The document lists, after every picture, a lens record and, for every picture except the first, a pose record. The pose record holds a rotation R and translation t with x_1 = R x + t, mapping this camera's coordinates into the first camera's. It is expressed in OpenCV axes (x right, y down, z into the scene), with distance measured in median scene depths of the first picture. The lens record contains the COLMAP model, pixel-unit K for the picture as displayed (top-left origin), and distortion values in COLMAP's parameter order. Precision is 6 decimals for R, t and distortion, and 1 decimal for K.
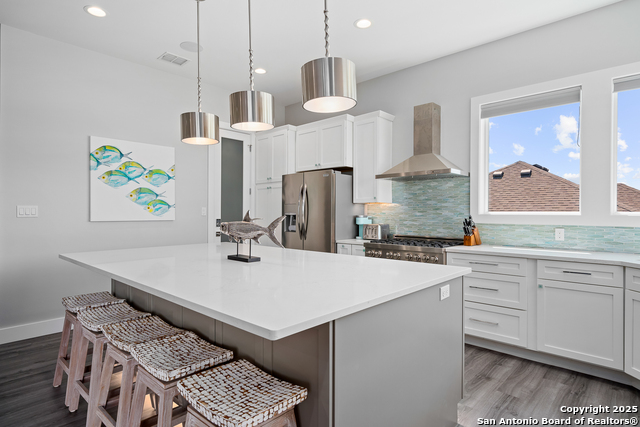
lens RADIAL K [[351.1, 0, 320.0], [0, 351.1, 213.5], [0, 0, 1]] dist [0.003655, 0.001028]
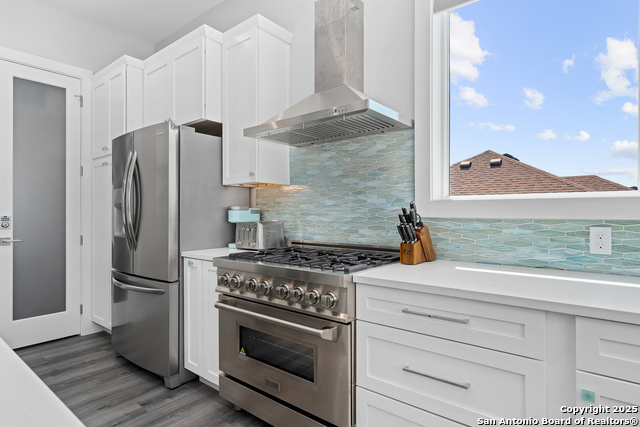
lens RADIAL K [[351.1, 0, 320.0], [0, 351.1, 213.5], [0, 0, 1]] dist [0.003655, 0.001028]
pose [[0.997067, -0.007659, 0.076148, 0.238024], [0.007286, 0.999960, 0.005182, 0.016690], [-0.076184, -0.004612, 0.997083, 0.474297]]
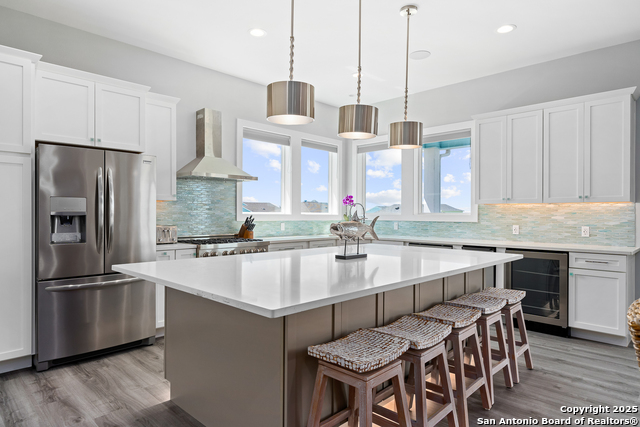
lens RADIAL K [[386.8, 0, 320.0], [0, 386.8, 213.5], [0, 0, 1]] dist [0.002052, 0.000337]
pose [[0.005490, -0.006454, 0.999964, -0.870990], [-0.009753, 0.999931, 0.006507, -0.010383], [-0.999937, -0.009789, 0.005427, 0.673700]]
